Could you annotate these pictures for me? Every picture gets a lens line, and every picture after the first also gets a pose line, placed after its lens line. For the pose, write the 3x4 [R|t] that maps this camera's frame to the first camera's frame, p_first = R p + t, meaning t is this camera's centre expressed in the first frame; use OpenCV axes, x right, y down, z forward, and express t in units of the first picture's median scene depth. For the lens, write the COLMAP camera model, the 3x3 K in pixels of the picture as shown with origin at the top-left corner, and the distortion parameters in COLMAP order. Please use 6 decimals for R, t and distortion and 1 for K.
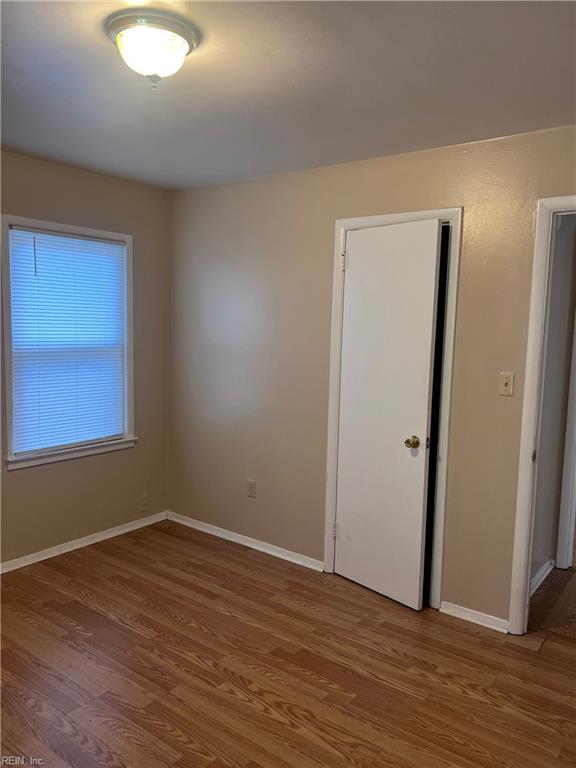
lens RADIAL K [[570.0, 0, 288.0], [0, 570.0, 384.0], [0, 0, 1]] dist [0.010507, 0.004022]
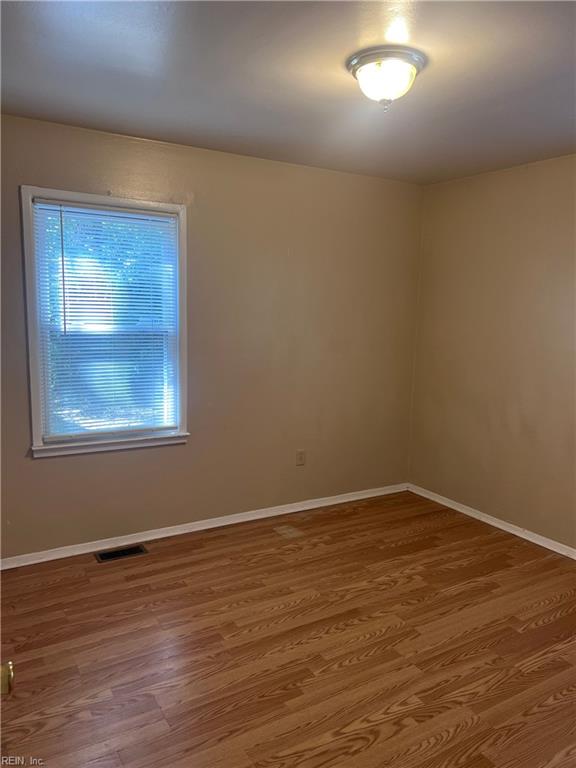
lens RADIAL K [[588.5, 0, 305.7], [0, 588.5, 380.2], [0, 0, 1]] dist [0.075169, -0.059318]
pose [[-0.345635, 0.089013, -0.934138, 0.750313], [-0.132793, 0.980832, 0.142597, -0.088688], [0.928925, 0.173333, -0.327190, 0.982184]]
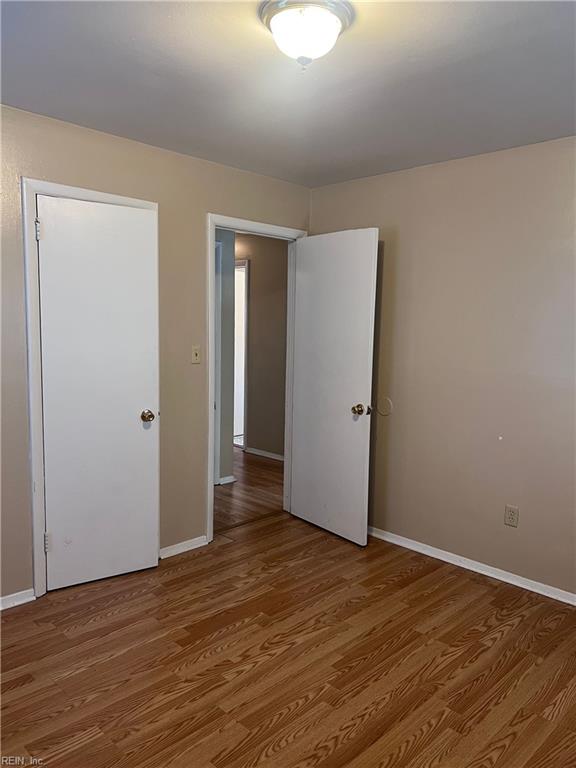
lens RADIAL K [[576.2, 0, 279.8], [0, 576.2, 386.6], [0, 0, 1]] dist [0.077424, -0.088508]
pose [[0.154561, -0.126755, 0.979818, -0.943150], [0.083772, 0.989846, 0.114838, -0.067731], [-0.984425, 0.064332, 0.163610, 0.662793]]
